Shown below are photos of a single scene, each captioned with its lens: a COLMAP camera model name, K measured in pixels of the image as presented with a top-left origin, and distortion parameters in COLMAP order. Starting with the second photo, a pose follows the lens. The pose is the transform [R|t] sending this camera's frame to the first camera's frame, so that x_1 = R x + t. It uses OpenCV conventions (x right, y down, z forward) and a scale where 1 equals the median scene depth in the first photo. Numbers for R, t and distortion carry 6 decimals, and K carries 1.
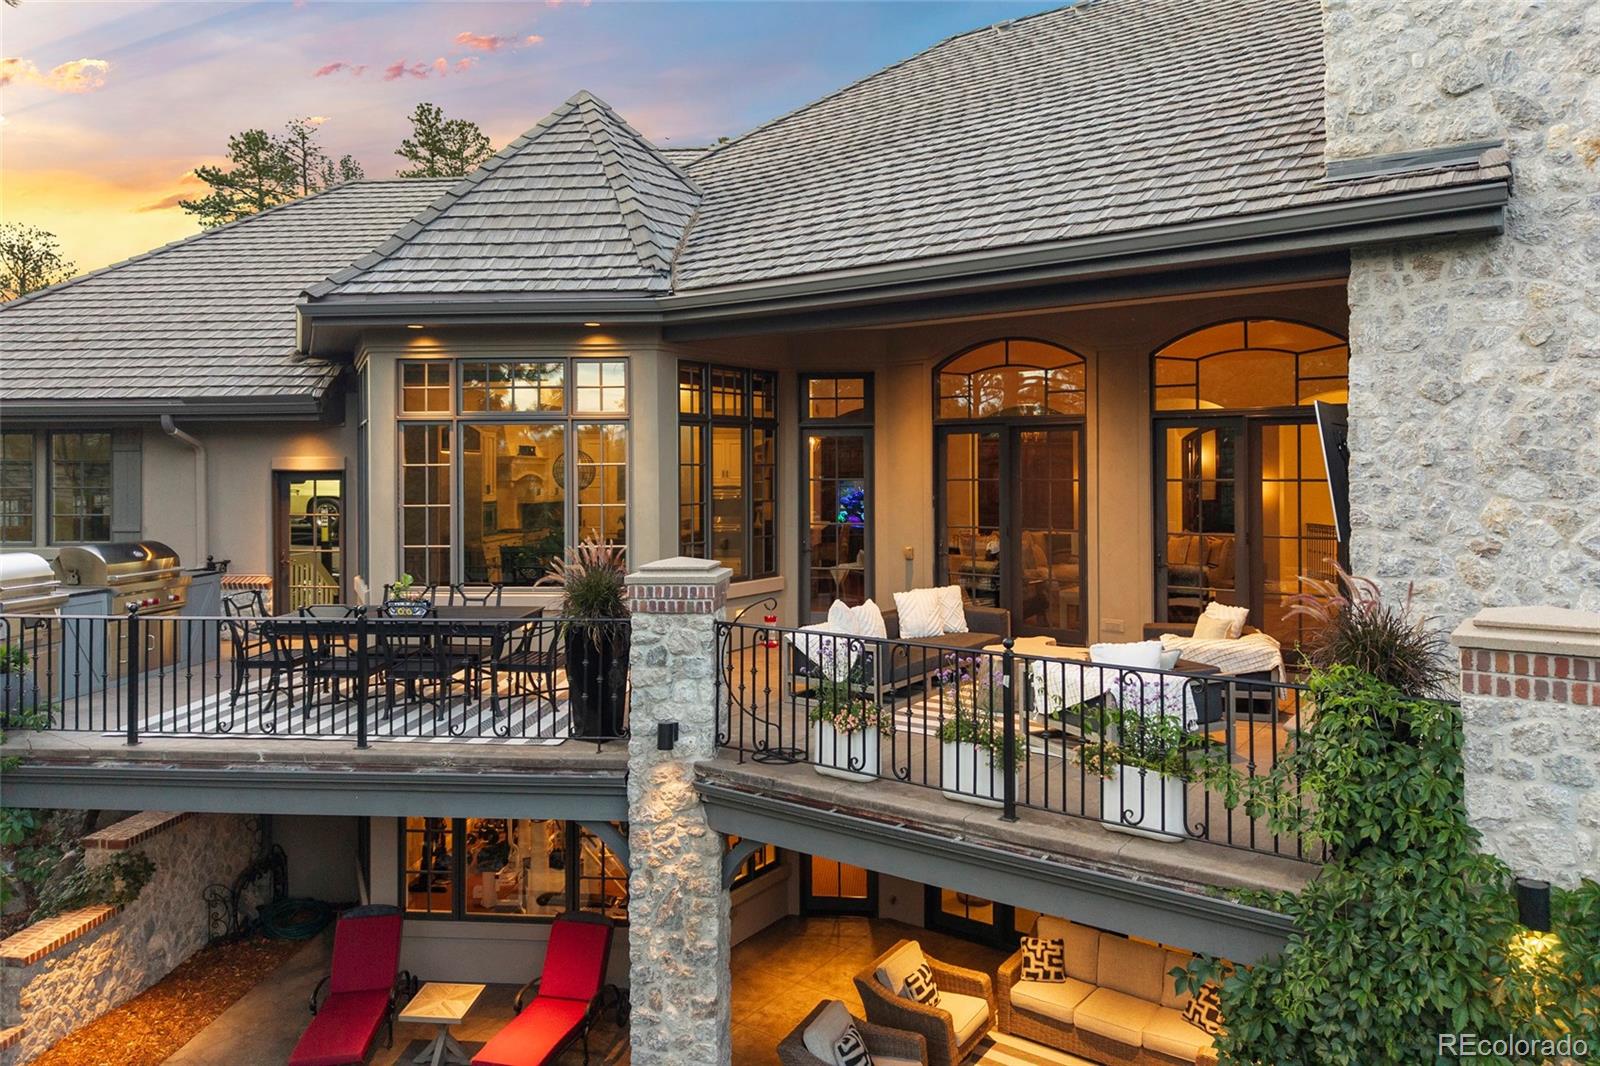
lens RADIAL K [[1030.9, 0, 796.5], [0, 1030.9, 449.6], [0, 0, 1]] dist [0.003440, 0.000545]
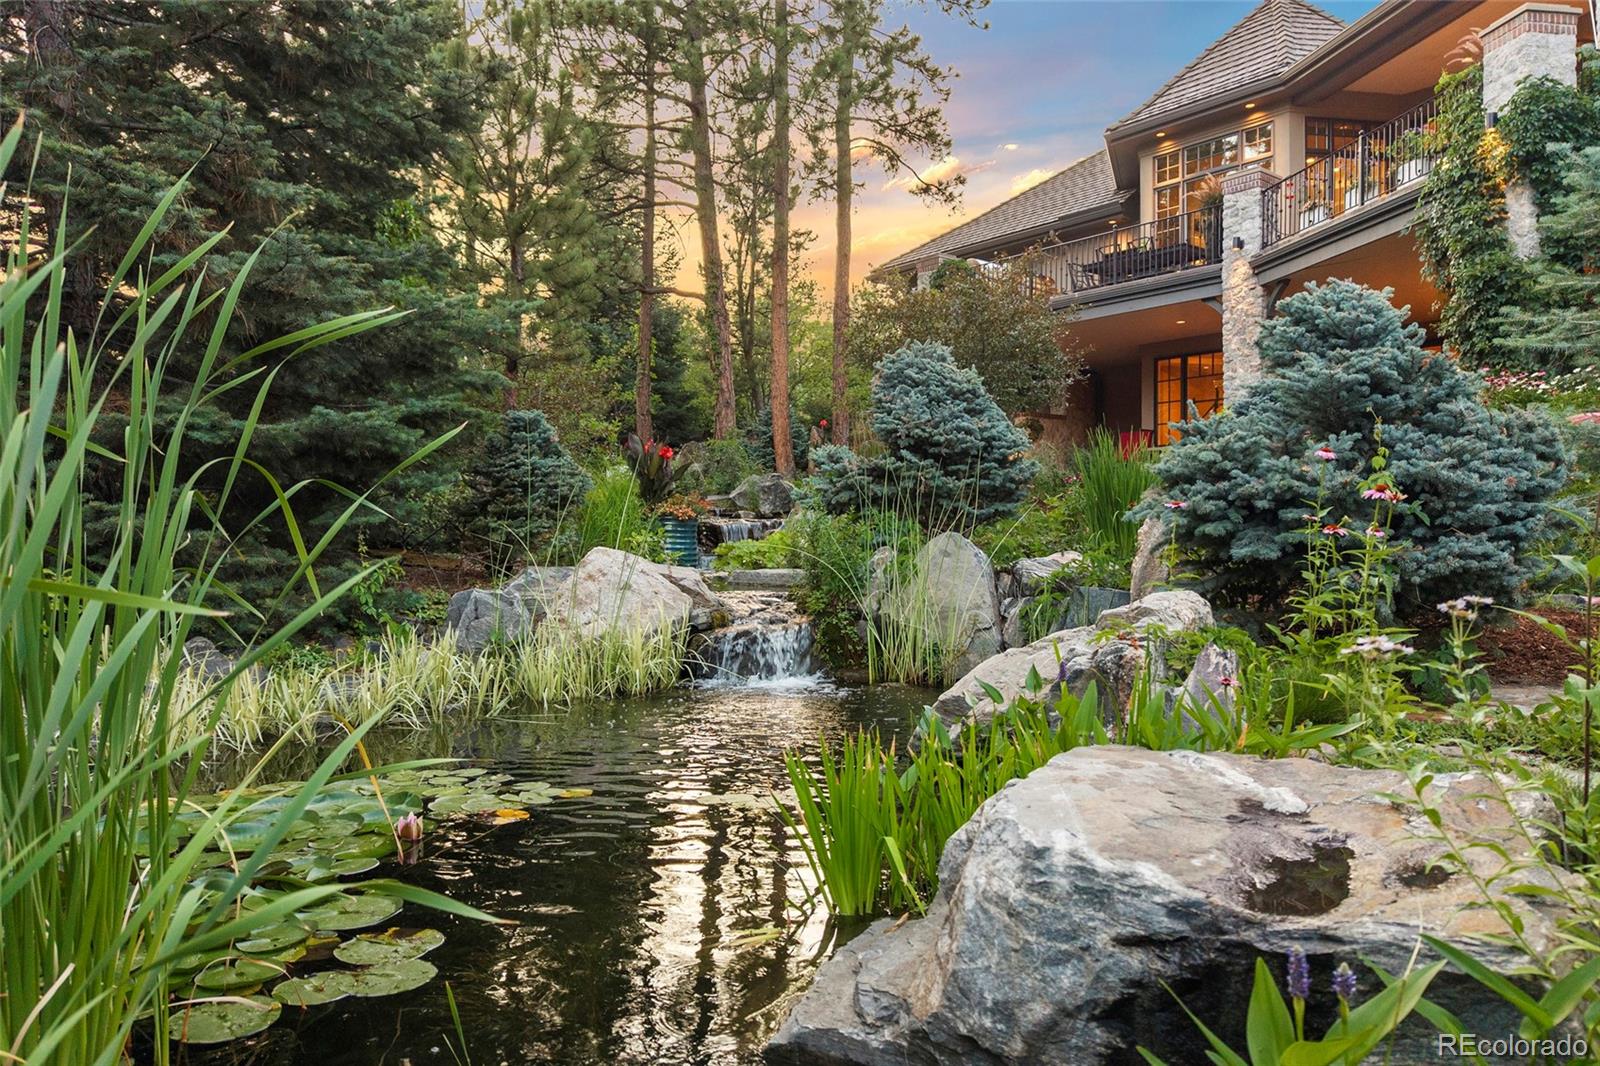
lens RADIAL K [[1099.8, 0, 800.0], [0, 1099.8, 533.0], [0, 0, 1]] dist [0.005011, -0.002122]
pose [[0.699031, 0.003543, -0.715083, 0.638642], [-0.001510, 0.999993, 0.003479, 0.624409], [0.715090, -0.001353, 0.699031, -0.931124]]
